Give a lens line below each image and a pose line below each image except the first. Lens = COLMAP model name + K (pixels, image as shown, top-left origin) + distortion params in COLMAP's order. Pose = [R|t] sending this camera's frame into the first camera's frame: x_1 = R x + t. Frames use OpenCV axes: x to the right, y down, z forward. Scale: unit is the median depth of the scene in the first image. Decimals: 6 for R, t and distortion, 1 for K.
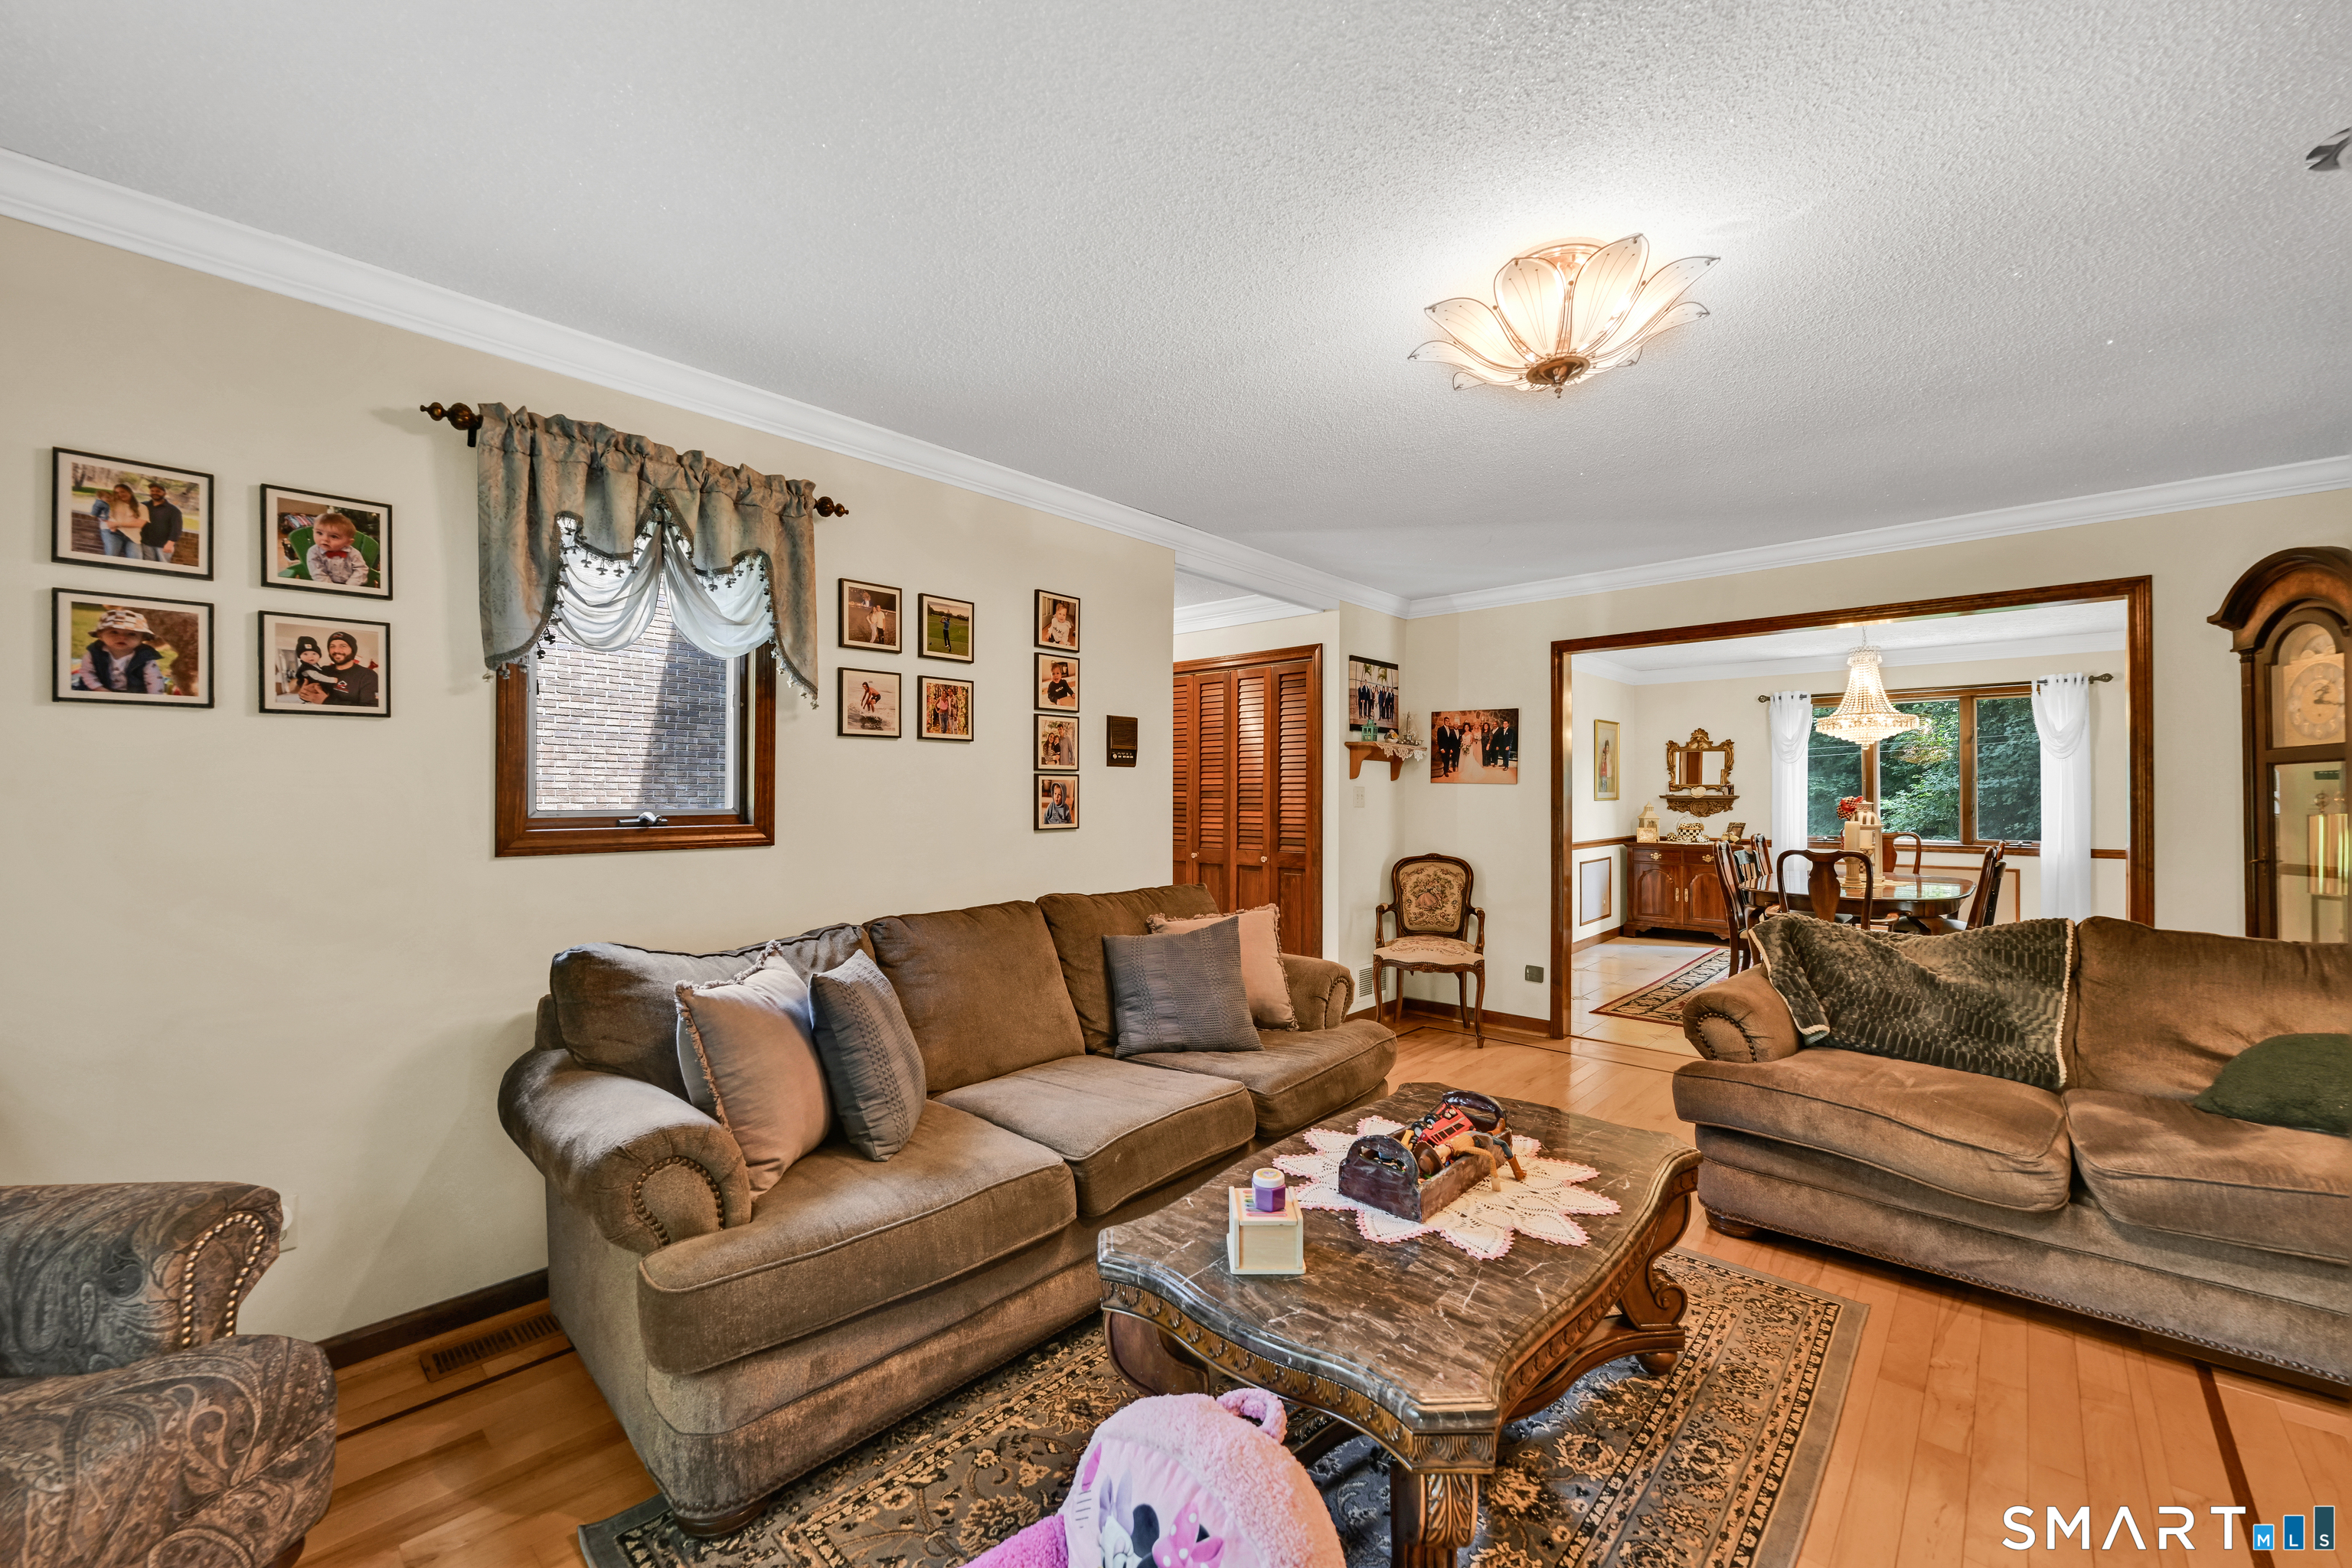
lens RADIAL K [[930.1, 0, 1178.8], [0, 930.1, 786.9], [0, 0, 1]] dist [-0.001851, -0.000187]
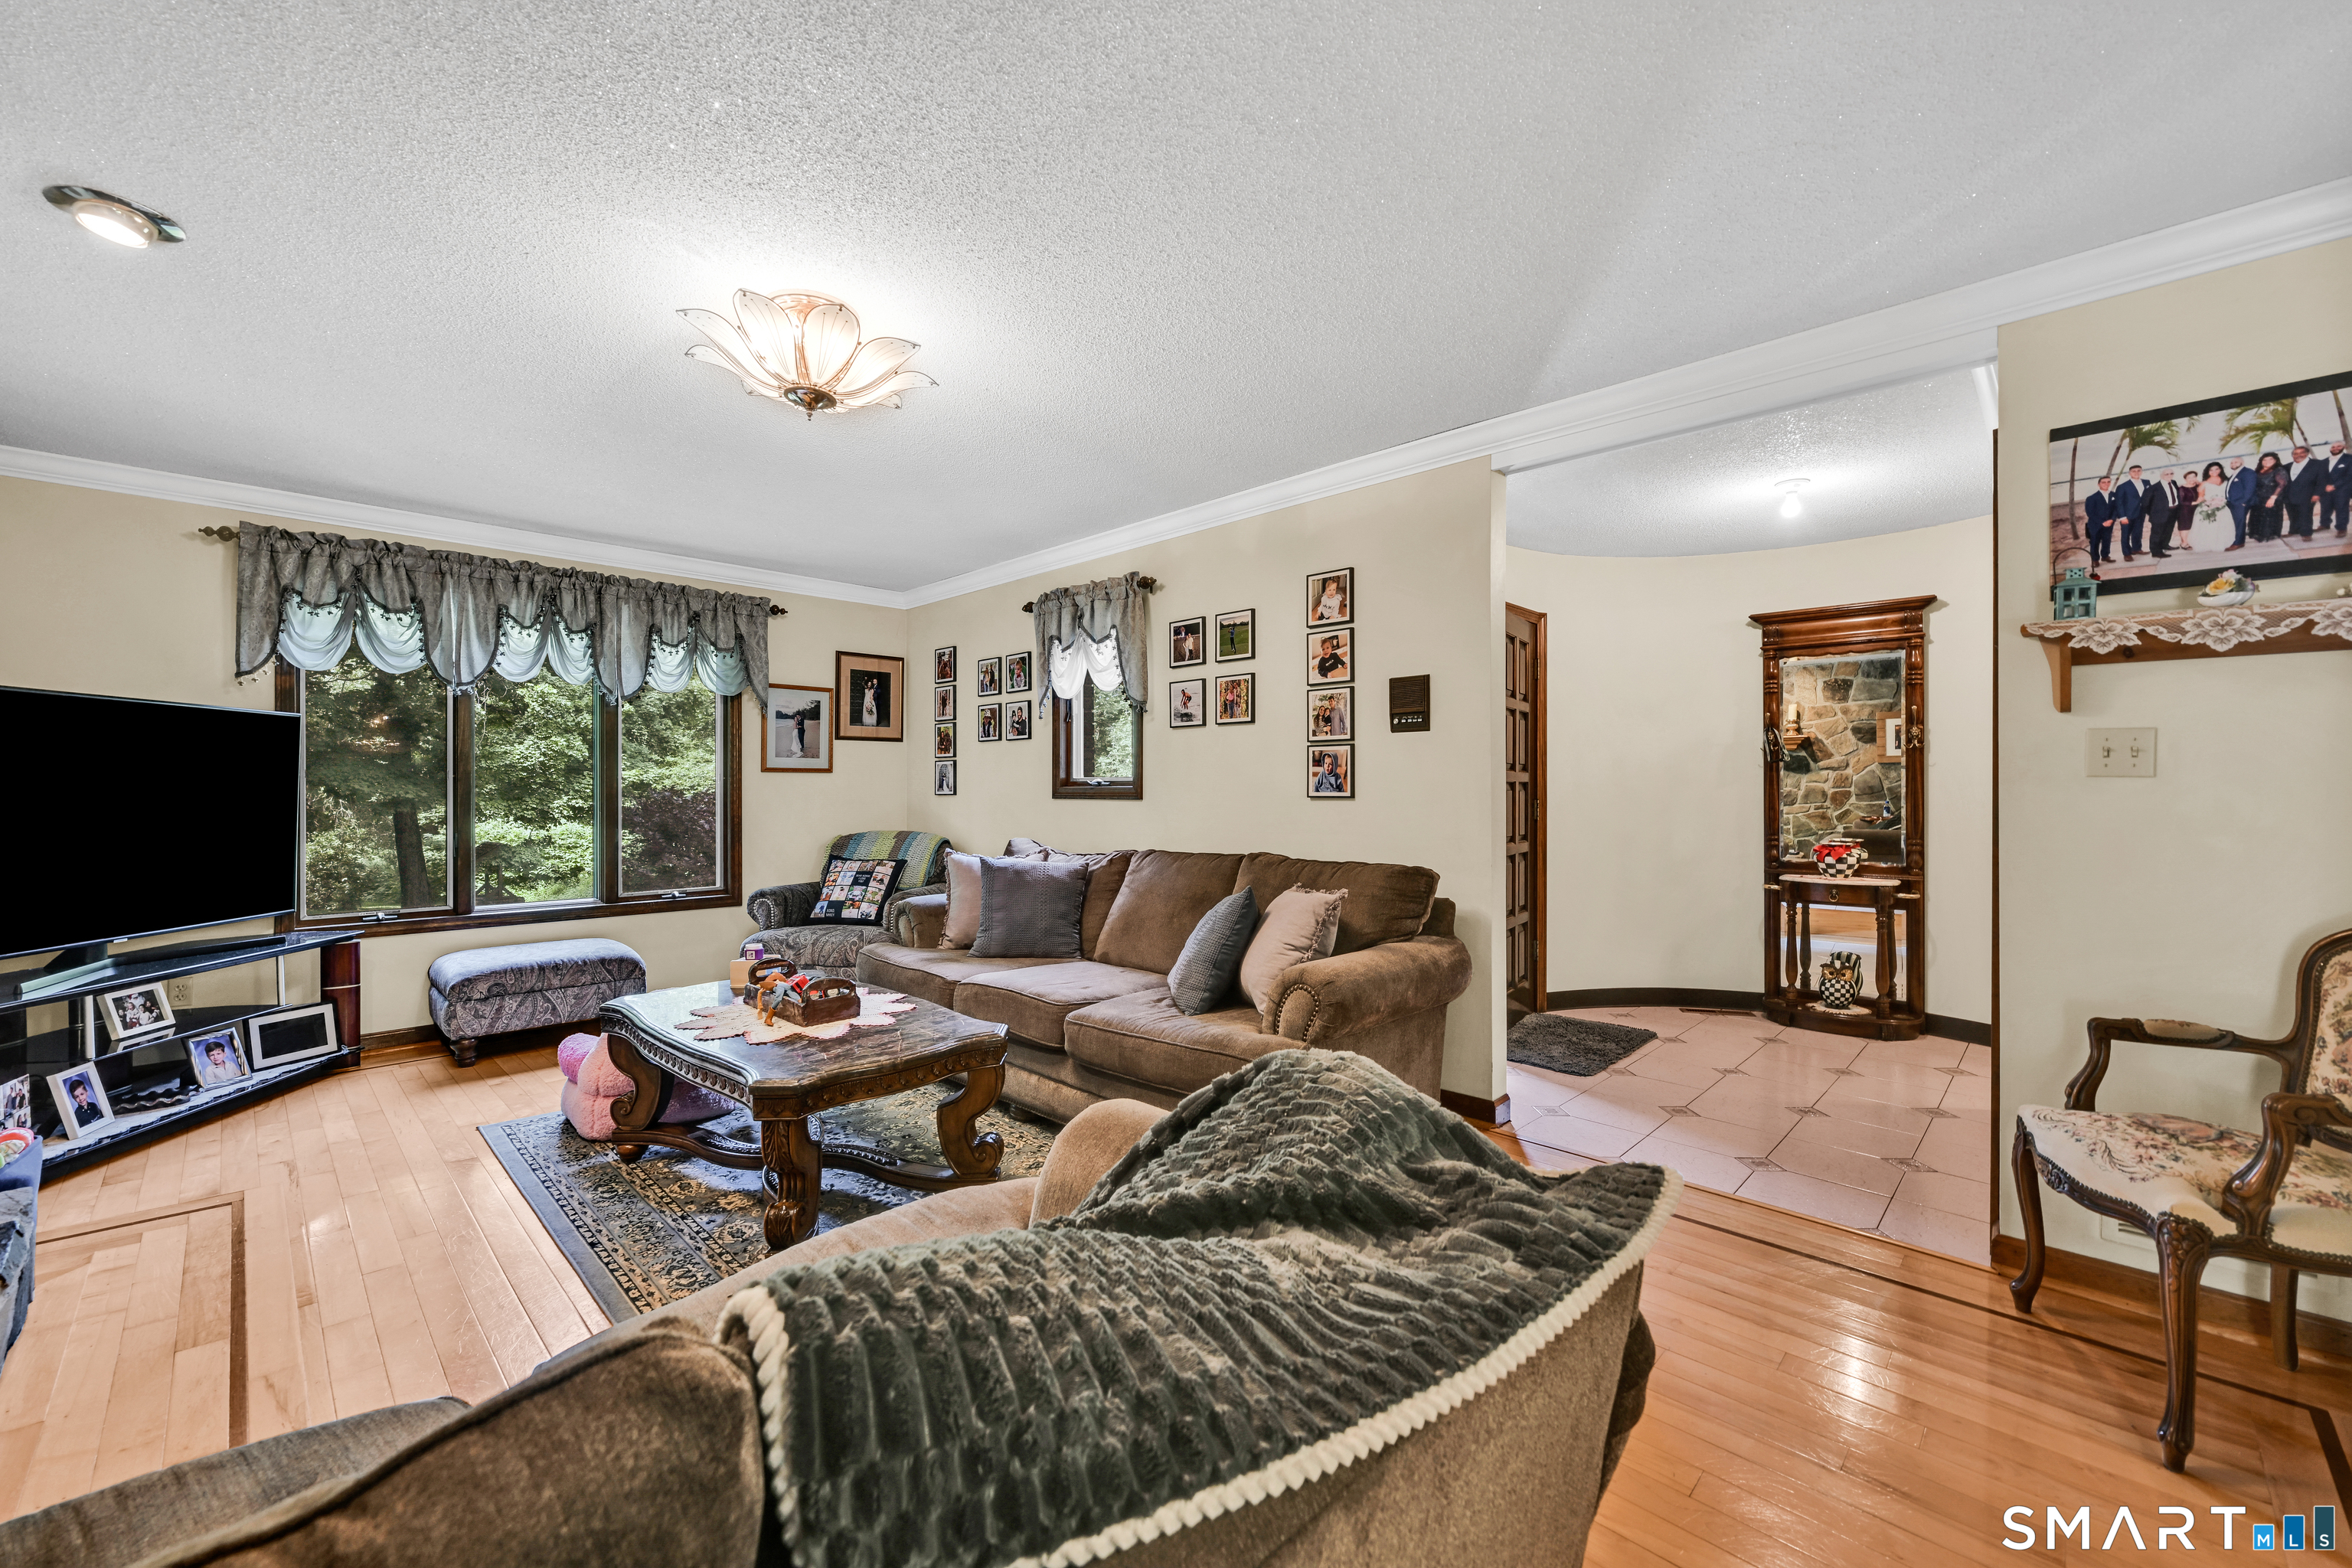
lens RADIAL K [[921.6, 0, 1183.1], [0, 921.6, 781.4], [0, 0, 1]] dist [0.000535, -0.000287]
pose [[-0.029450, -0.007164, -0.999541, 0.902980], [0.008871, 0.999933, -0.007429, 0.033782], [0.999527, -0.009086, -0.029385, 0.861897]]
